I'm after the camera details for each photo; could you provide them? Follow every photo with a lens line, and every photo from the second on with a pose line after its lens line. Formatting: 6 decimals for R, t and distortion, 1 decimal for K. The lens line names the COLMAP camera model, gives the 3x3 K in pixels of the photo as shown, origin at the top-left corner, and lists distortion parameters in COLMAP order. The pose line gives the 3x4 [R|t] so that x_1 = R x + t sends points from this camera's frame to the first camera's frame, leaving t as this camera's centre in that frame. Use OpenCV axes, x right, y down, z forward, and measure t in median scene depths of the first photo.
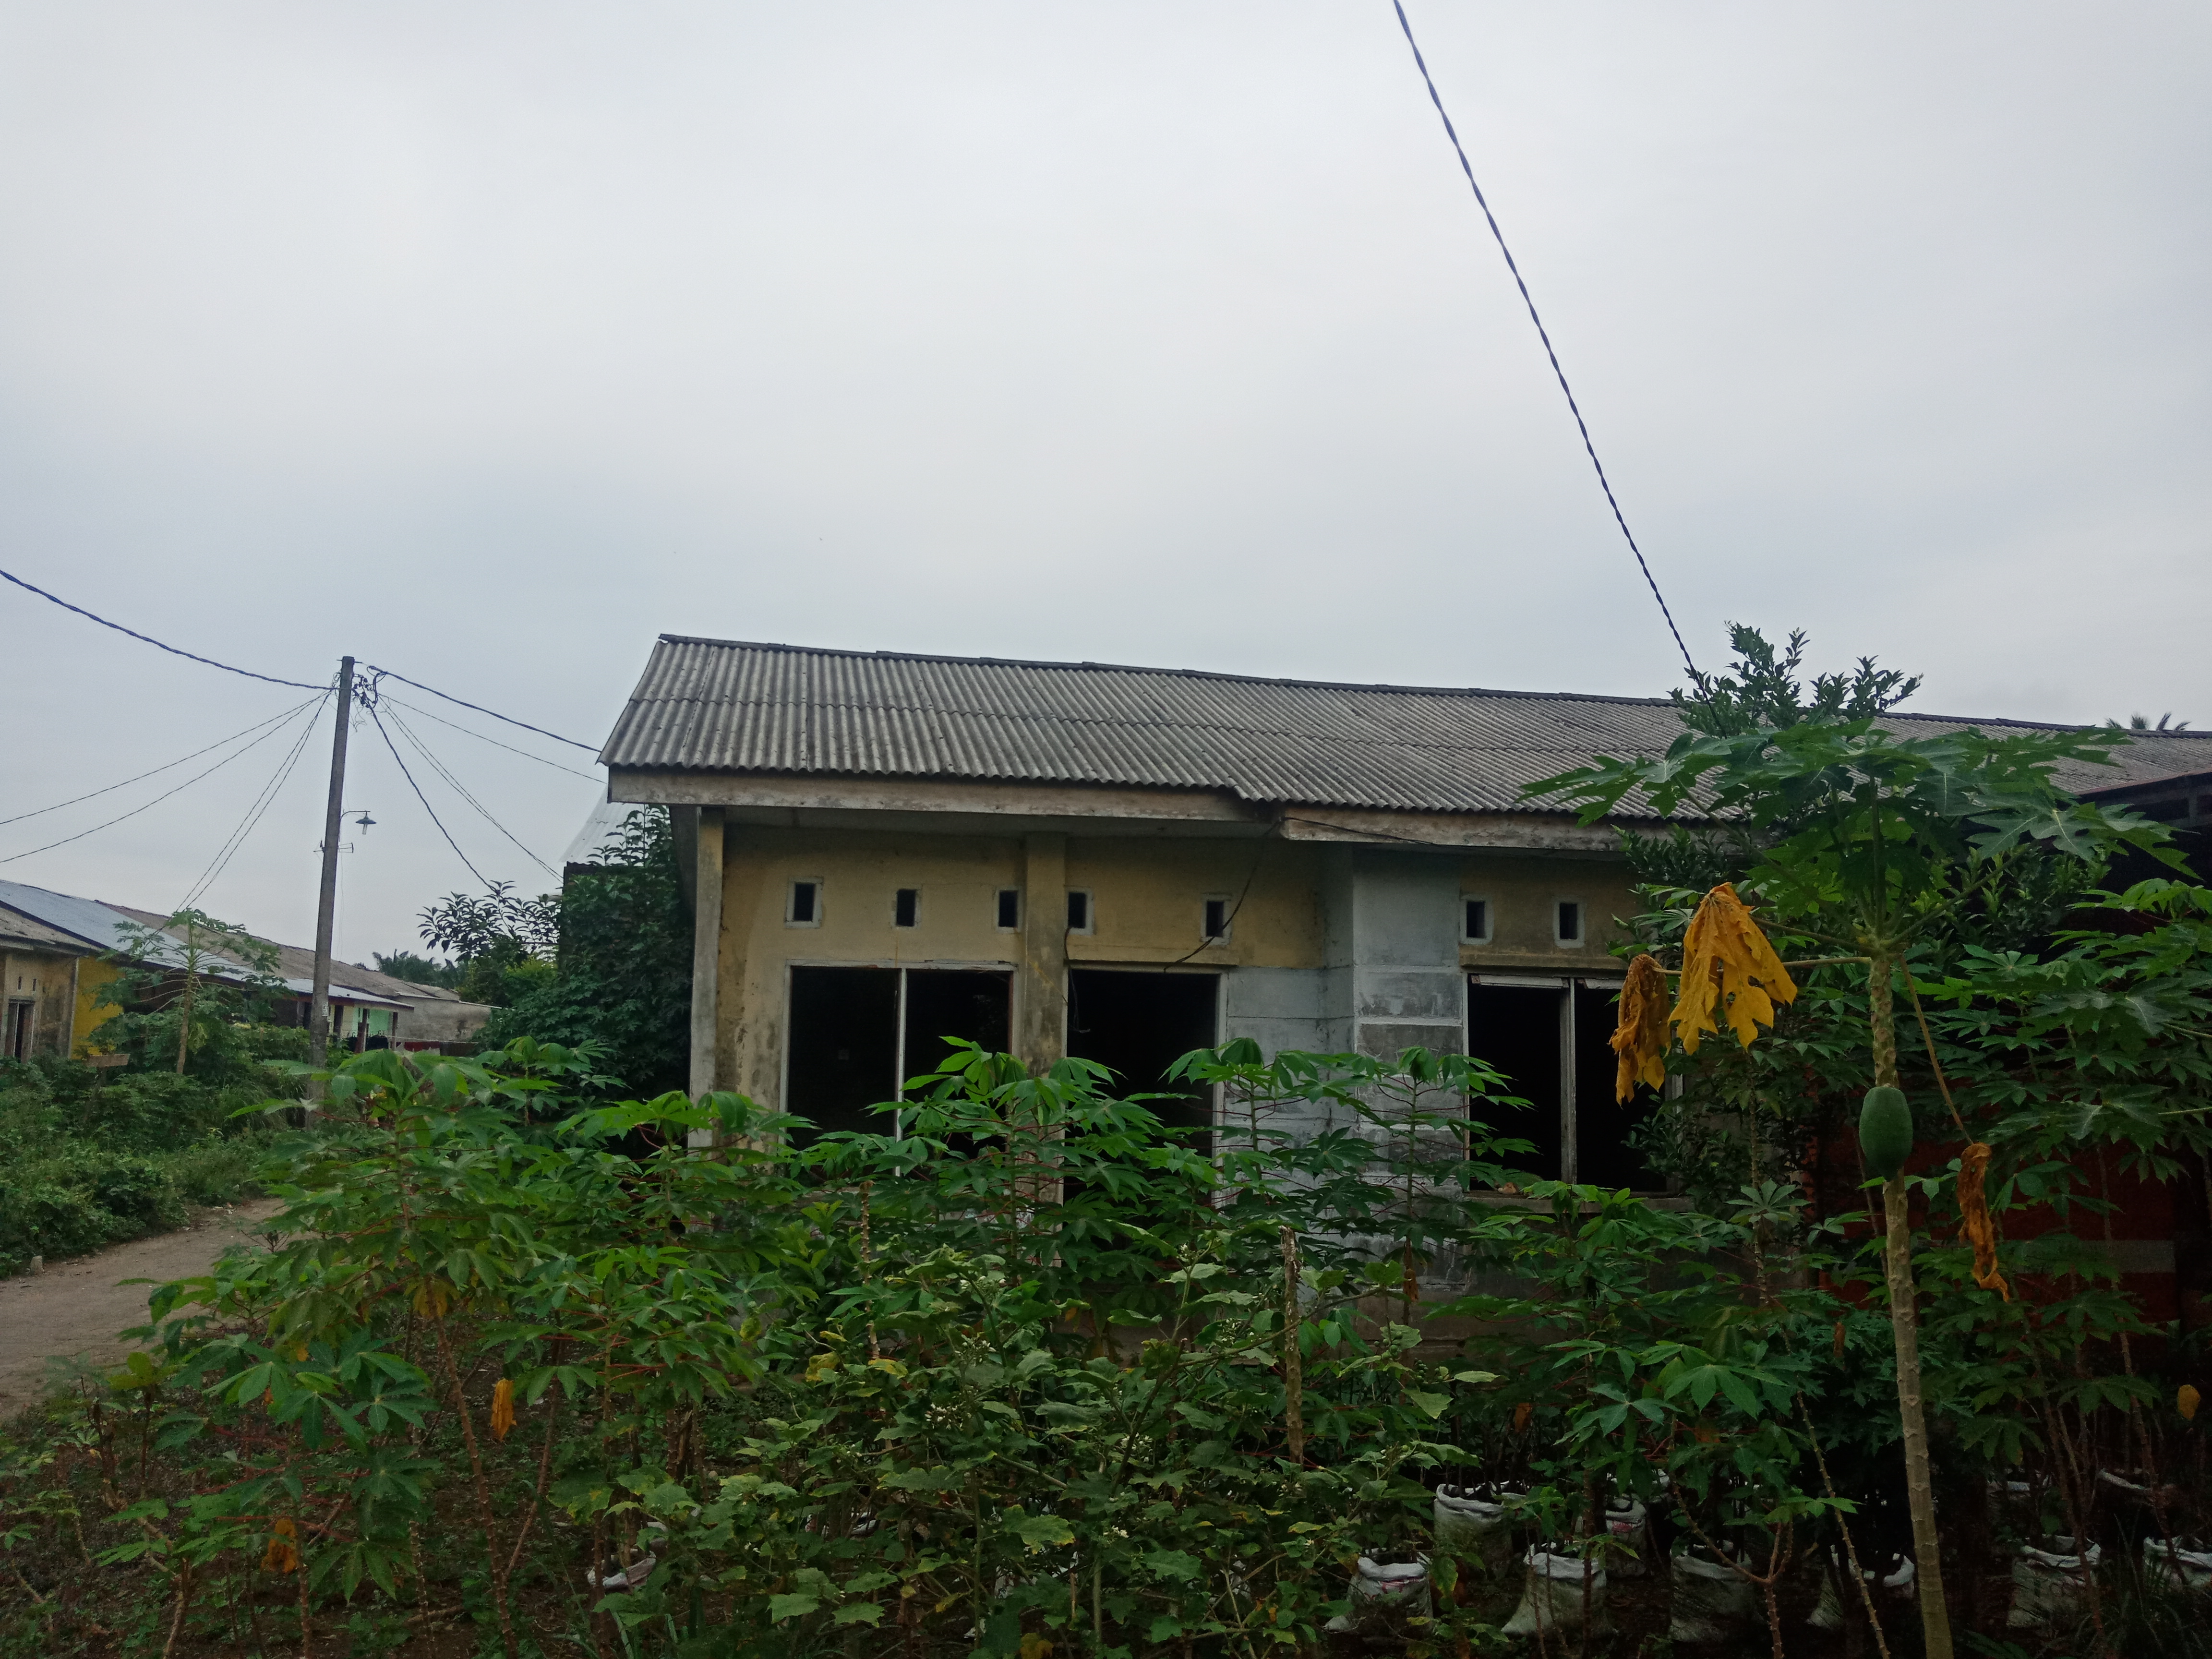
lens RADIAL K [[1805.3, 0, 1115.7], [0, 1805.3, 898.0], [0, 0, 1]] dist [0.048356, -0.101797]
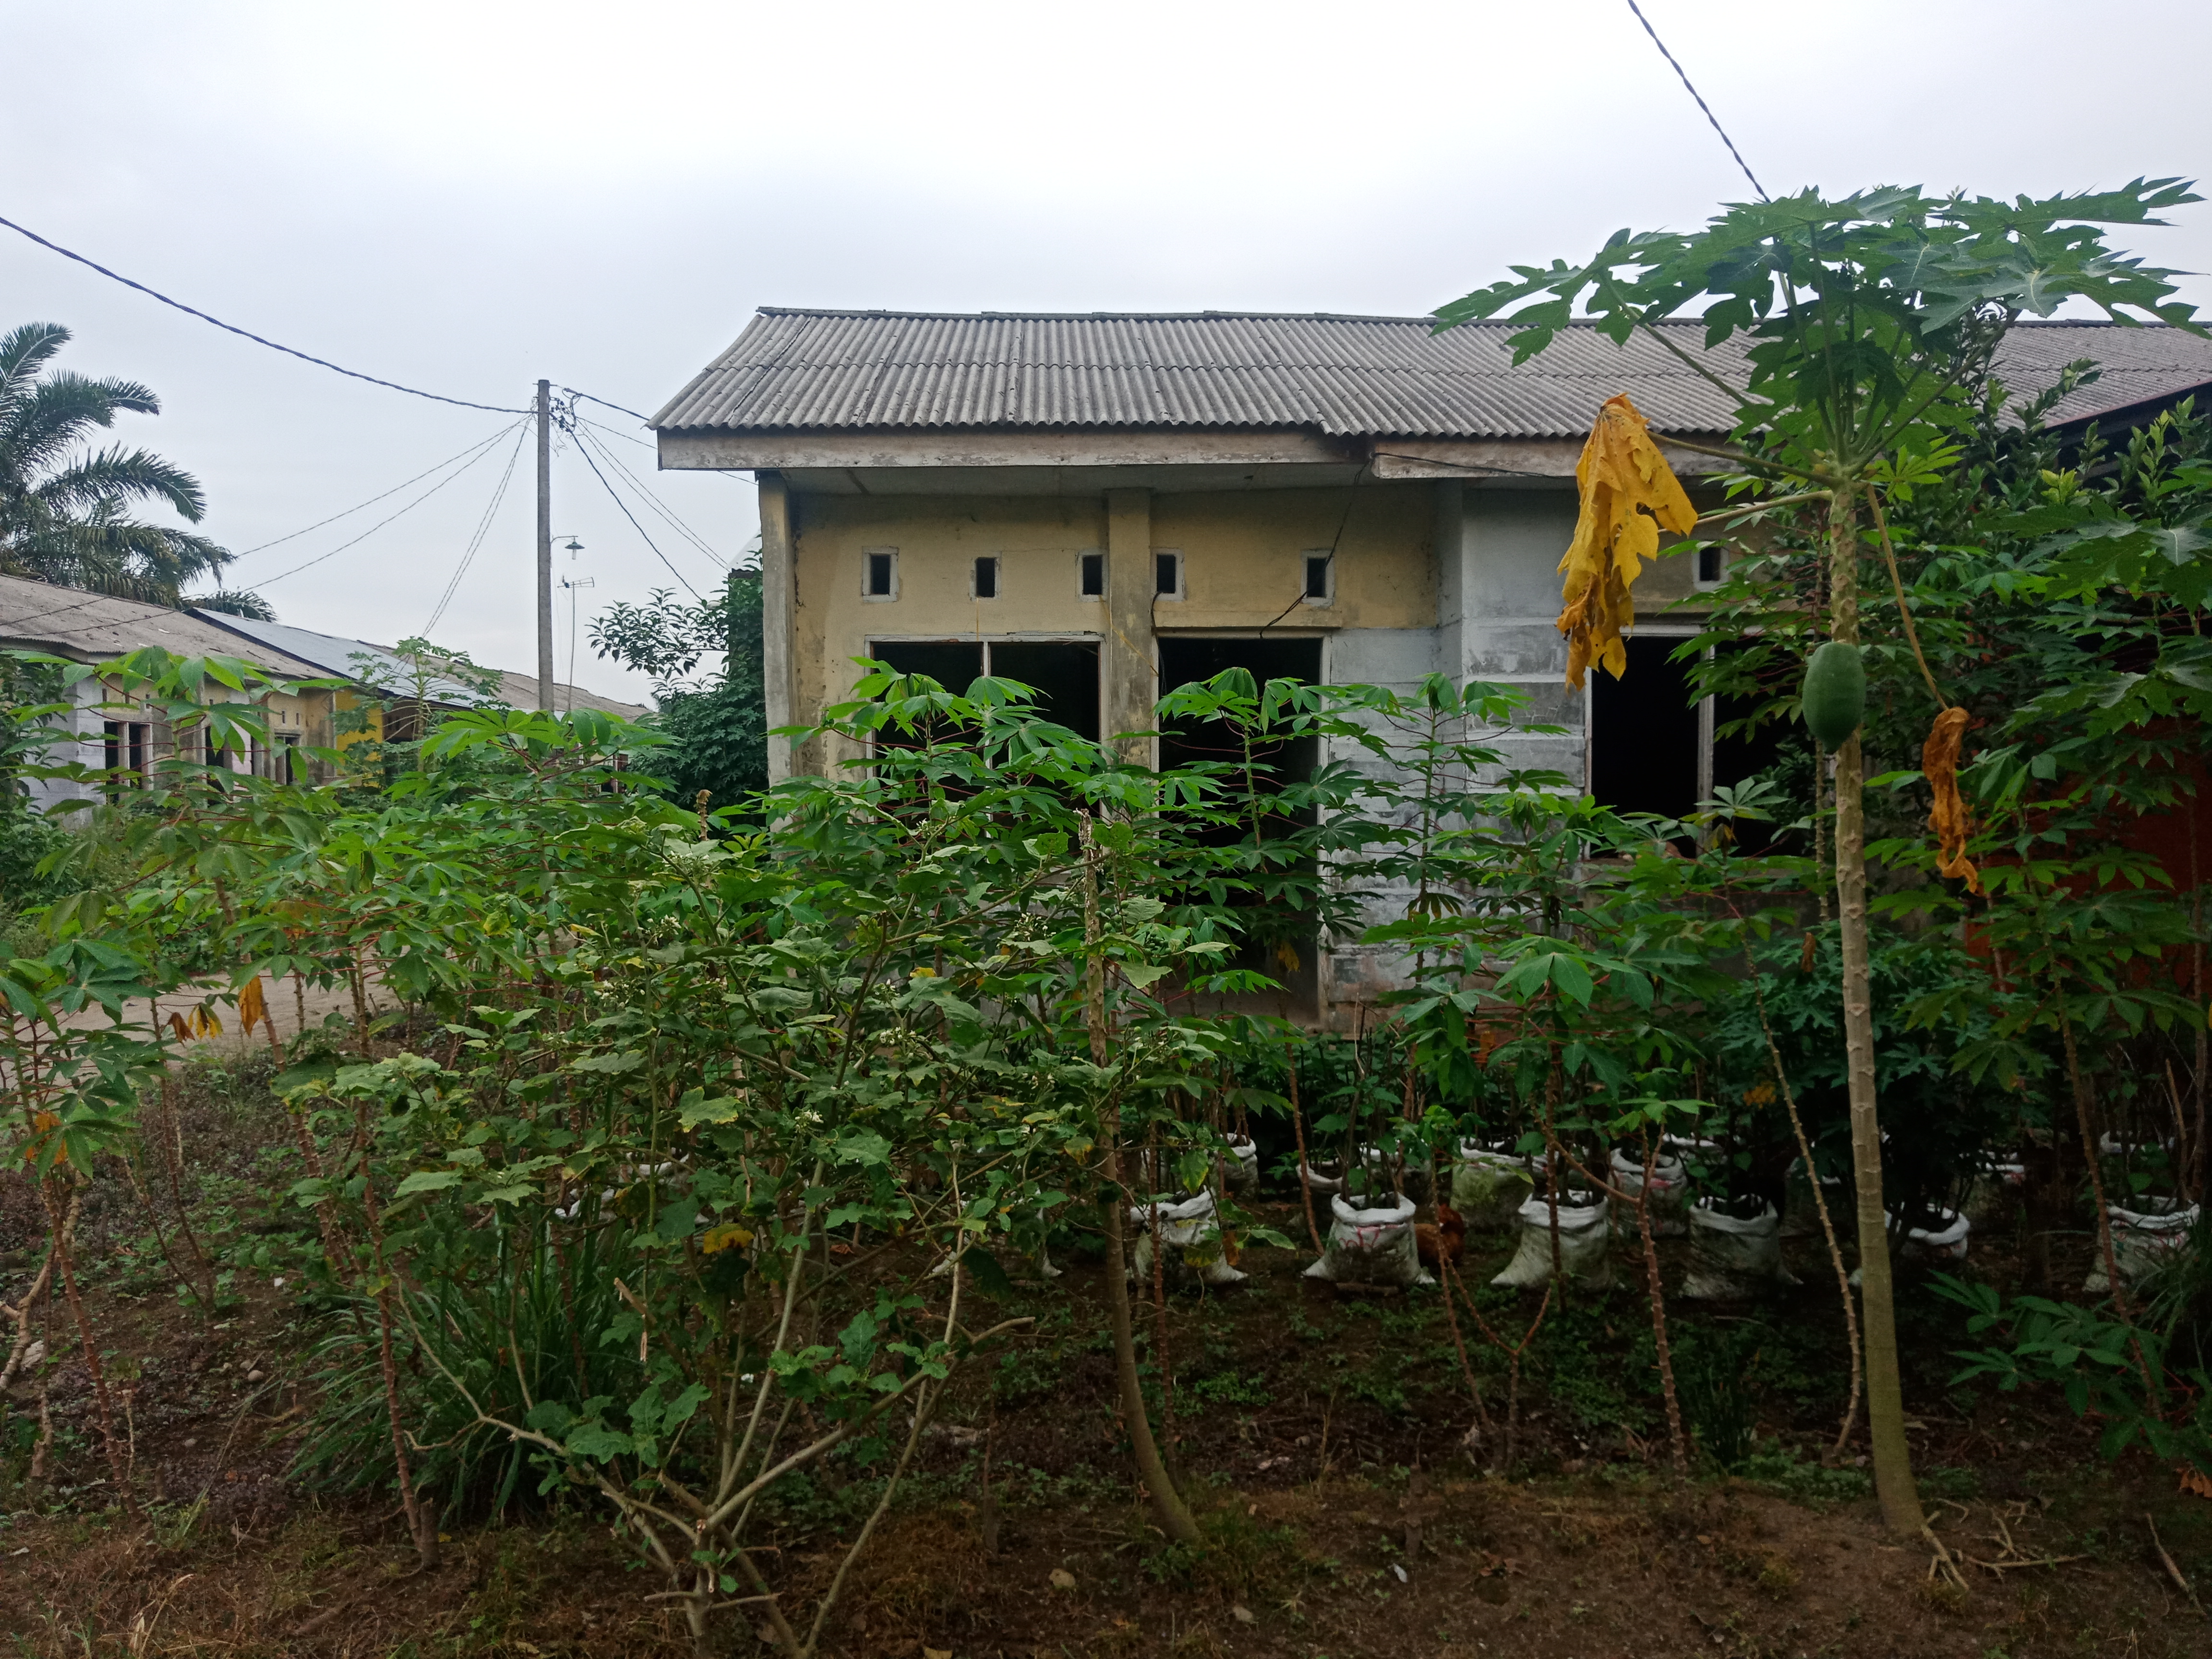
lens RADIAL K [[1783.8, 0, 1113.3], [0, 1783.8, 916.0], [0, 0, 1]] dist [0.197540, -0.567961]
pose [[0.987440, -0.012160, -0.157527, 0.100196], [0.036779, 0.987334, 0.154335, 0.038751], [0.153655, -0.158190, 0.975380, 0.051426]]
